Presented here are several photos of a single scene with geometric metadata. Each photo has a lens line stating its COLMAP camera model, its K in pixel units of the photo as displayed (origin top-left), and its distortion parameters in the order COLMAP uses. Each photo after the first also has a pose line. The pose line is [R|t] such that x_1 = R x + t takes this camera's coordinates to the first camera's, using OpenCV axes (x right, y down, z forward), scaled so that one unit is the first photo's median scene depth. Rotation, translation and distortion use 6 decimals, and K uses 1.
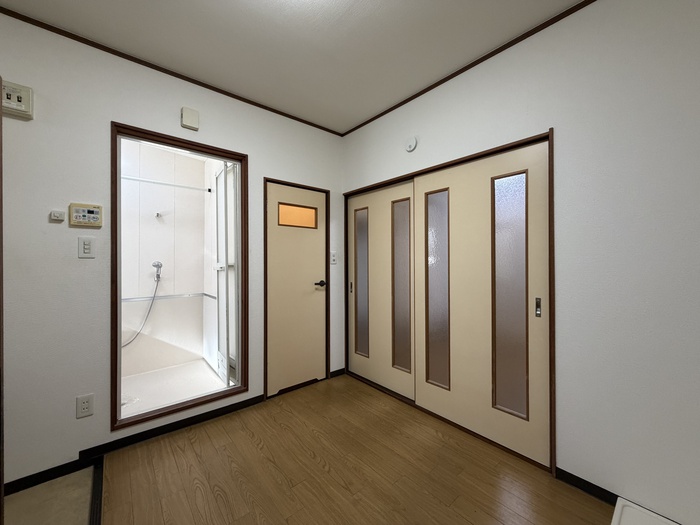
lens RADIAL K [[277.3, 0, 347.1], [0, 277.3, 260.8], [0, 0, 1]] dist [0.001471, -0.000545]
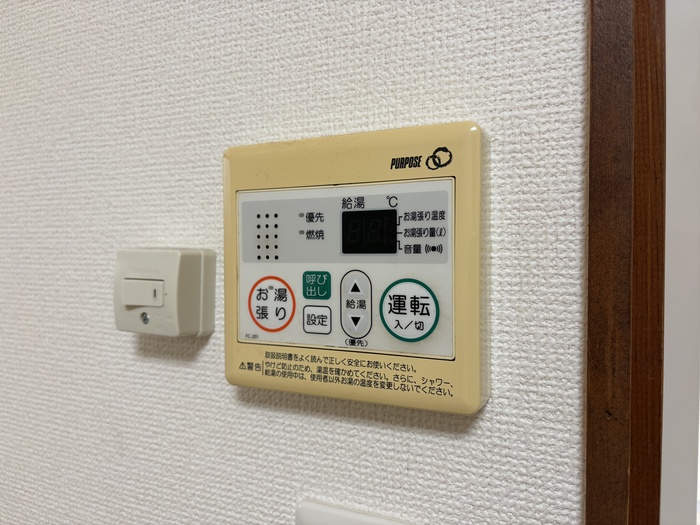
lens RADIAL K [[535.6, 0, 350.4], [0, 535.6, 263.7], [0, 0, 1]] dist [0.060524, 0.000395]
pose [[0.421956, 0.013817, -0.906511, -0.793114], [0.009304, 0.999765, 0.019570, -0.169926], [0.906569, -0.016692, 0.421728, 0.935289]]
